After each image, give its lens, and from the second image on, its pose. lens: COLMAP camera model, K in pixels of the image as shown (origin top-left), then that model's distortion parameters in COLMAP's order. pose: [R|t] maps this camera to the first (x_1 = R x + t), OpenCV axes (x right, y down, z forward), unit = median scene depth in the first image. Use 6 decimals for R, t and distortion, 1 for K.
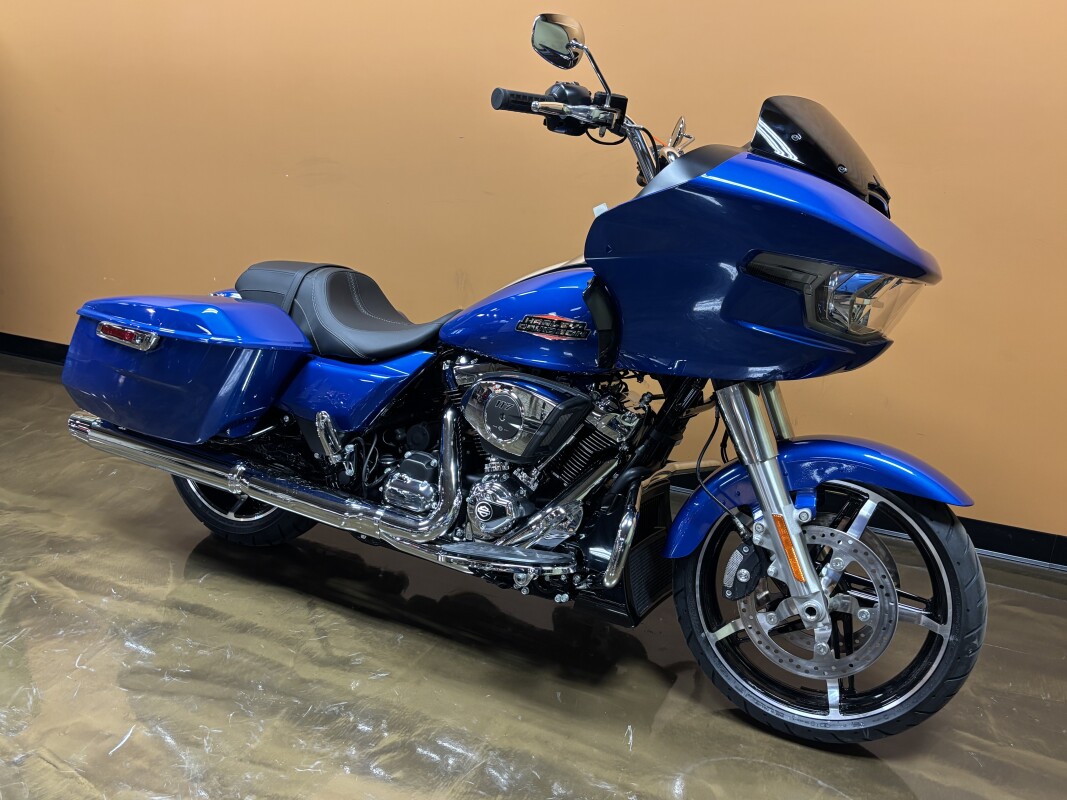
lens RADIAL K [[904.6, 0, 533.5], [0, 904.6, 398.6], [0, 0, 1]] dist [0.011695, -0.003418]
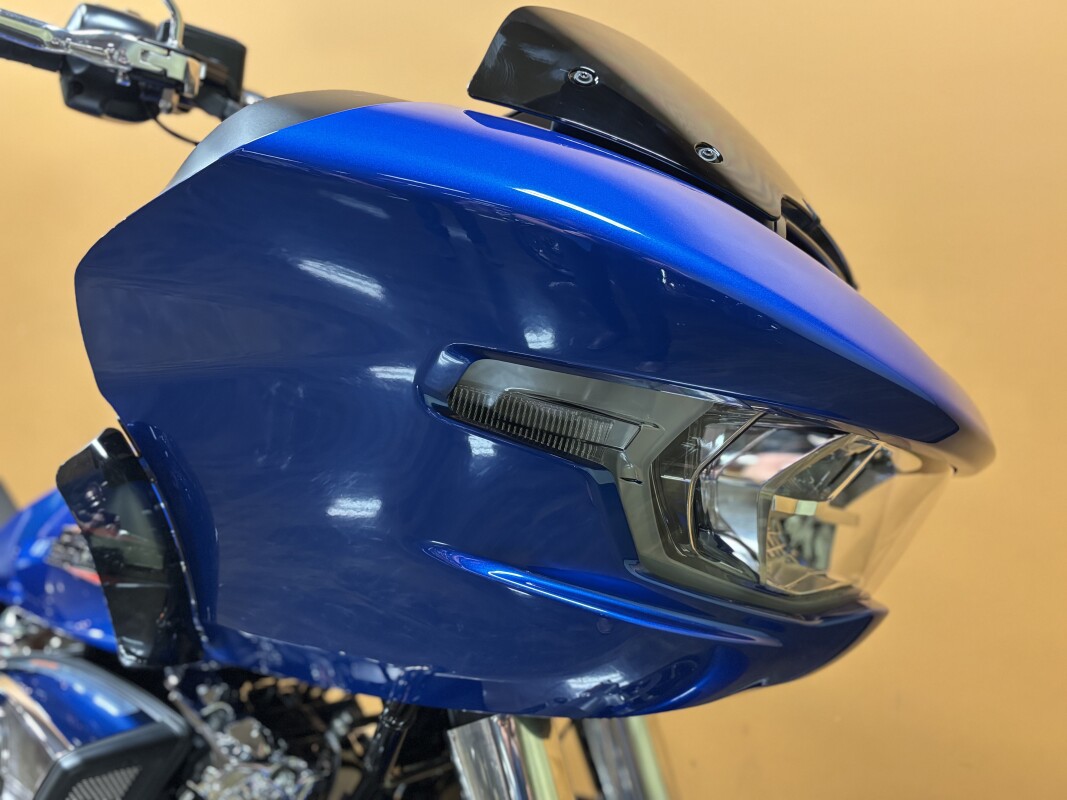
lens RADIAL K [[904.6, 0, 532.7], [0, 904.6, 401.9], [0, 0, 1]] dist [0.011695, -0.003418]
pose [[0.999750, 0.014668, -0.016887, 0.242846], [-0.018349, 0.969567, -0.244136, -0.051251], [0.012792, 0.244385, 0.969594, 0.579472]]
